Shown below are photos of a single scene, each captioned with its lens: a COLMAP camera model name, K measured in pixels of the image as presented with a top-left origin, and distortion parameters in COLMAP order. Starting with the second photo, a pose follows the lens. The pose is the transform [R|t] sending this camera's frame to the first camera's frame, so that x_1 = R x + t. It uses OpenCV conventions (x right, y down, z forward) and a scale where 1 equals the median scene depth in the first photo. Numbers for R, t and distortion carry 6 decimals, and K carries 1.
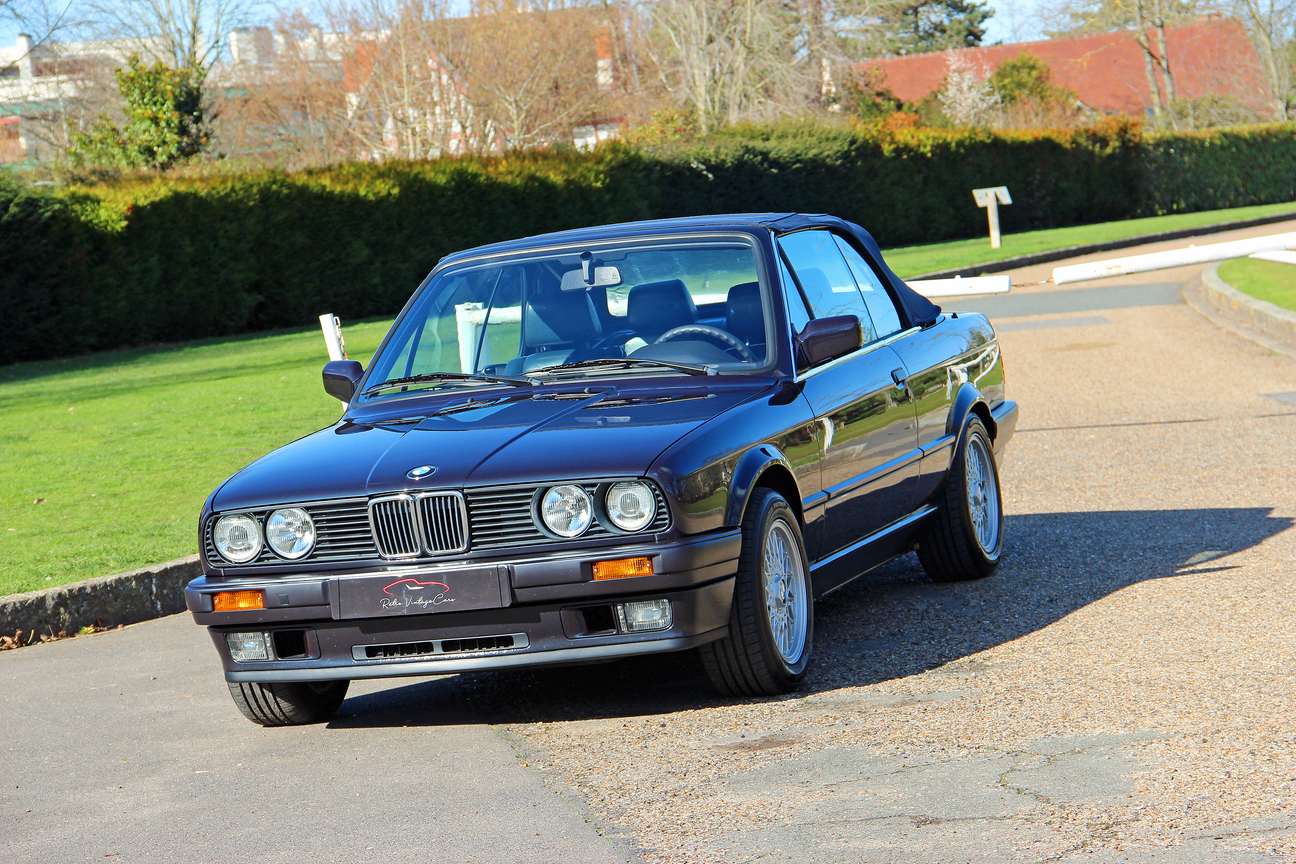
lens RADIAL K [[4236.0, 0, 648.0], [0, 4236.0, 432.0], [0, 0, 1]] dist [-0.052301, 0.848908]
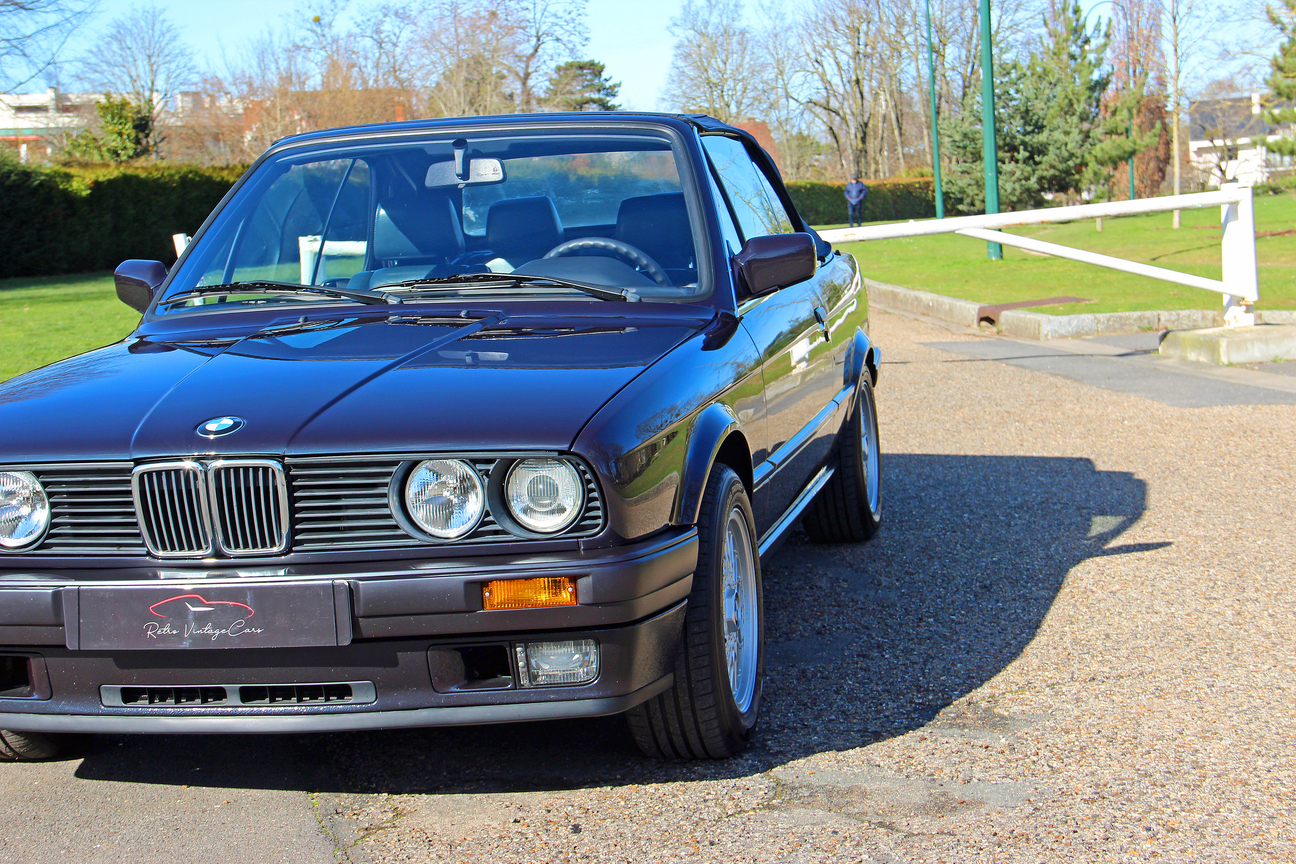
lens RADIAL K [[2042.8, 0, 648.0], [0, 2042.8, 432.0], [0, 0, 1]] dist [0.032671, 0.848106]
pose [[0.991638, 0.042509, 0.121850, -0.024891], [-0.047775, 0.998032, 0.040624, -0.005236], [-0.119883, -0.046106, 0.991717, 0.636435]]
